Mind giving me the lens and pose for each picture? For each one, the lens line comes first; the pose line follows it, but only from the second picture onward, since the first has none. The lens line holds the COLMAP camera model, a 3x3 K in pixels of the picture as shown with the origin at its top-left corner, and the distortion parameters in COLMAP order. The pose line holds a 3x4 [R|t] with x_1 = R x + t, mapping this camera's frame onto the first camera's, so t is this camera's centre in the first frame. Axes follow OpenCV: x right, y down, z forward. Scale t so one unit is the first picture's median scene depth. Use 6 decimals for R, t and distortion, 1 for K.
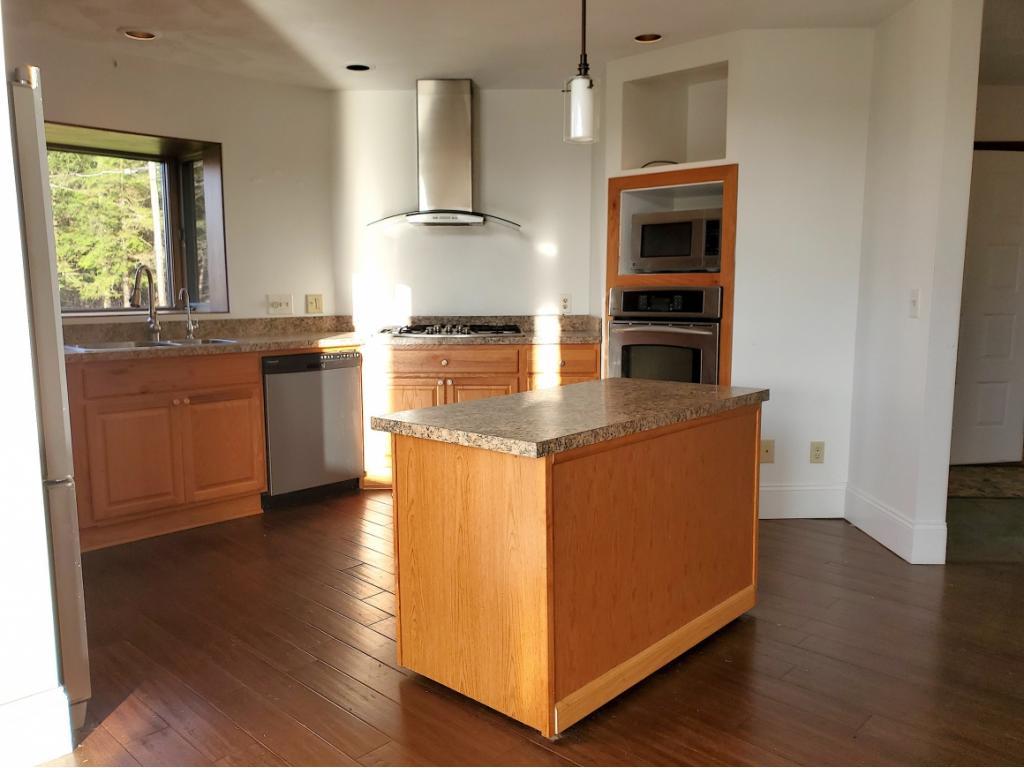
lens RADIAL K [[786.1, 0, 503.3], [0, 786.1, 385.1], [0, 0, 1]] dist [0.049909, -0.029502]
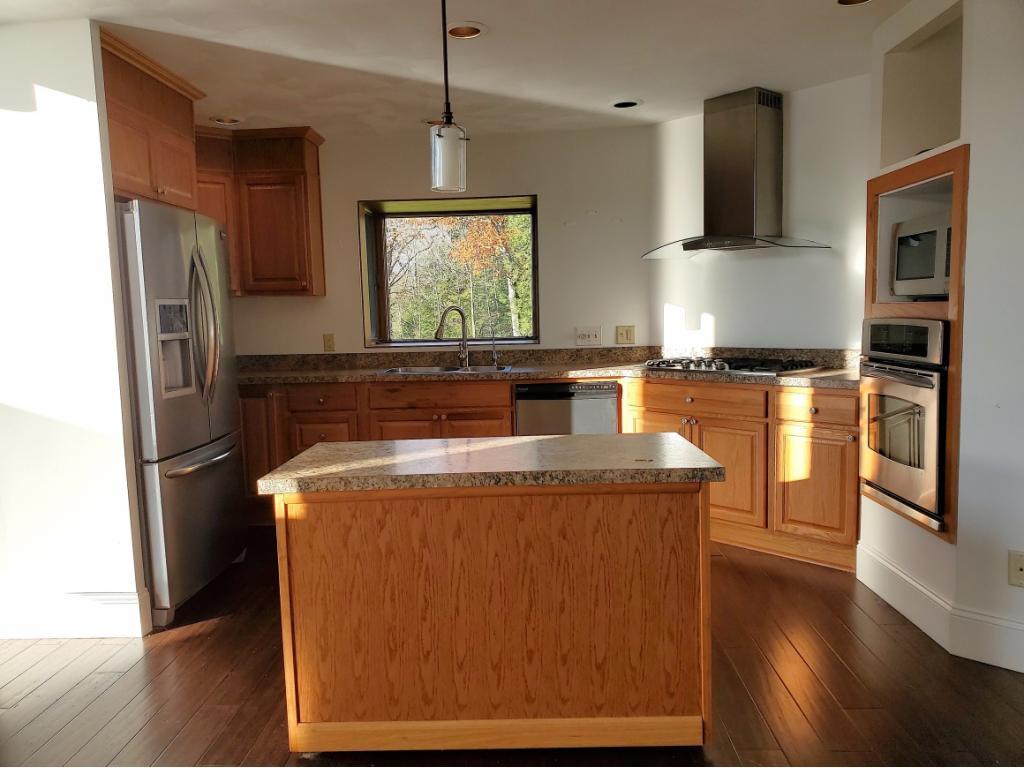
lens RADIAL K [[786.1, 0, 508.2], [0, 786.1, 381.8], [0, 0, 1]] dist [0.049909, -0.029502]
pose [[0.681272, 0.052295, -0.730160, 0.490204], [-0.070035, 0.997526, 0.006098, -0.043393], [0.728672, 0.046983, 0.683249, 0.213845]]
